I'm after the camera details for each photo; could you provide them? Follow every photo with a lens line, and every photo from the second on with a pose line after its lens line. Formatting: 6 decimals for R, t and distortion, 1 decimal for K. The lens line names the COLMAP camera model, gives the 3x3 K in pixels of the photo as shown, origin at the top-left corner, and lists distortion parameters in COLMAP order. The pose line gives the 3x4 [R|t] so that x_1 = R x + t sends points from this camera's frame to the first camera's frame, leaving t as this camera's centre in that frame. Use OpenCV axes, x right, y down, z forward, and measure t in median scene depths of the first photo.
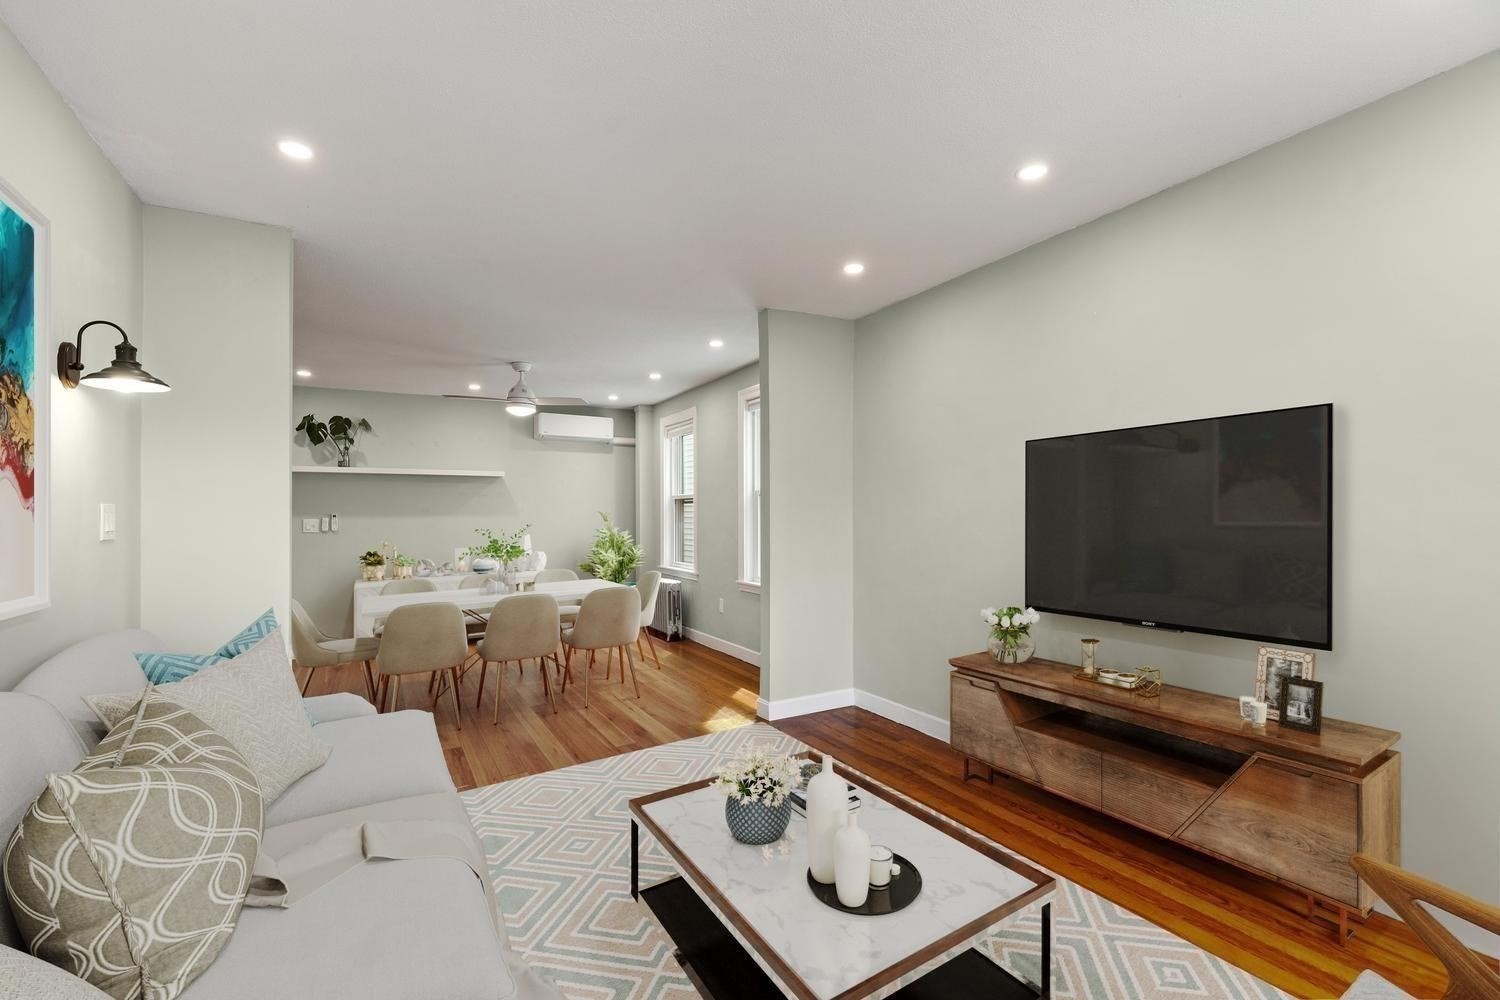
lens RADIAL K [[686.5, 0, 755.2], [0, 686.5, 518.6], [0, 0, 1]] dist [-0.002021, -0.000241]
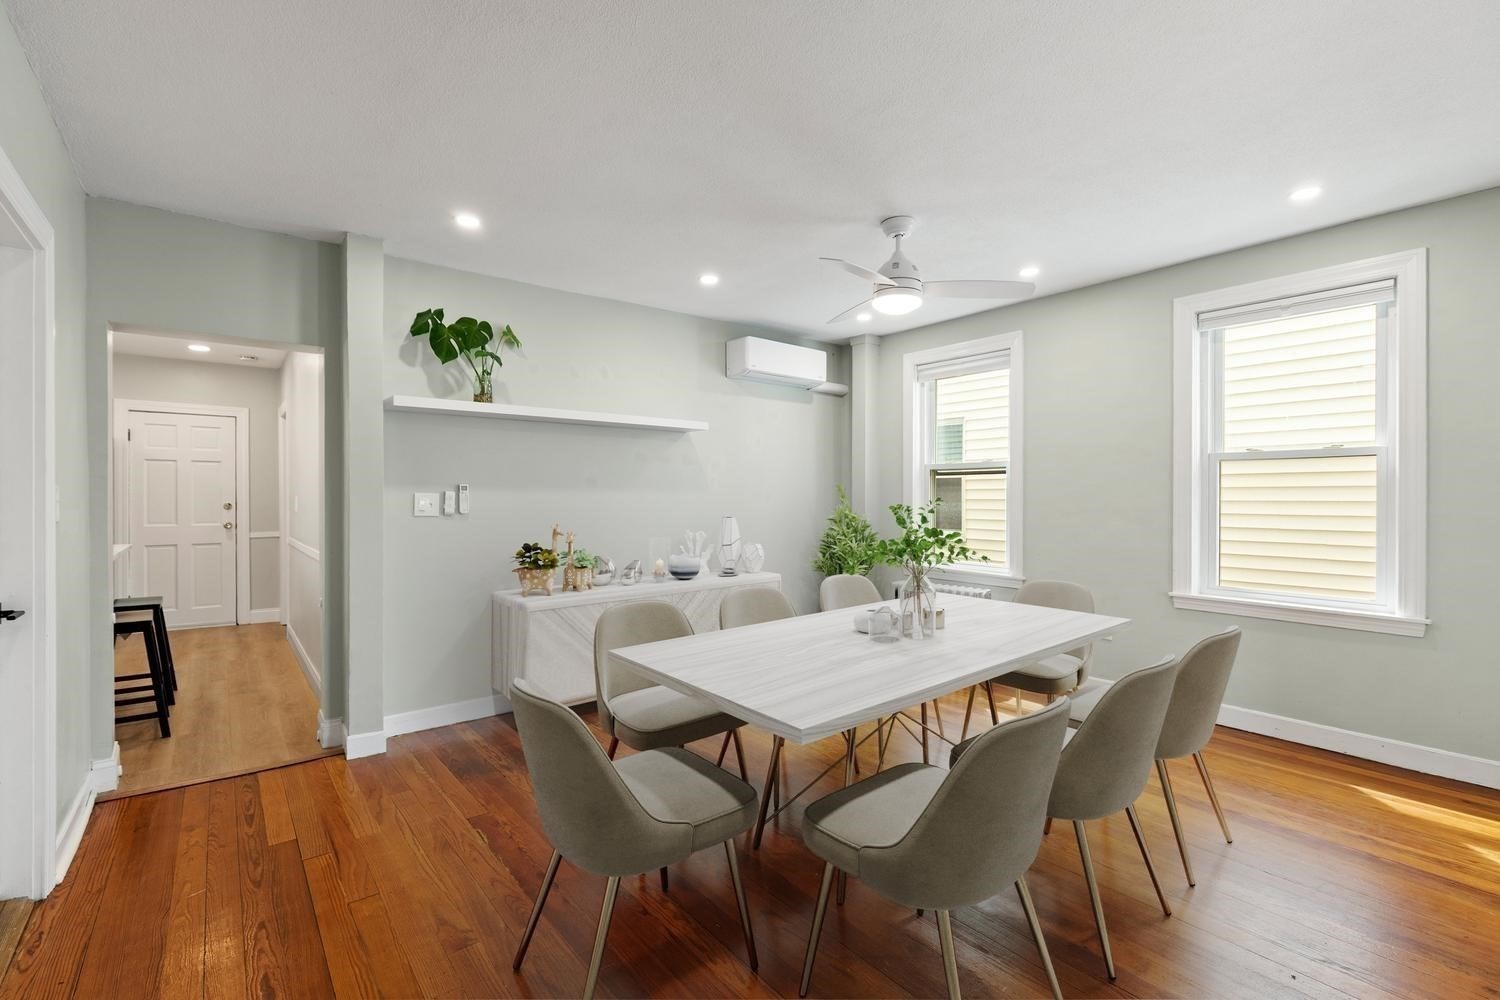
lens RADIAL K [[686.5, 0, 736.0], [0, 686.5, 503.0], [0, 0, 1]] dist [-0.002021, -0.000241]
pose [[0.987501, 0.007577, 0.157431, -0.475588], [-0.007178, 0.999969, -0.003105, 0.011558], [-0.157449, 0.001936, 0.987525, 0.378435]]
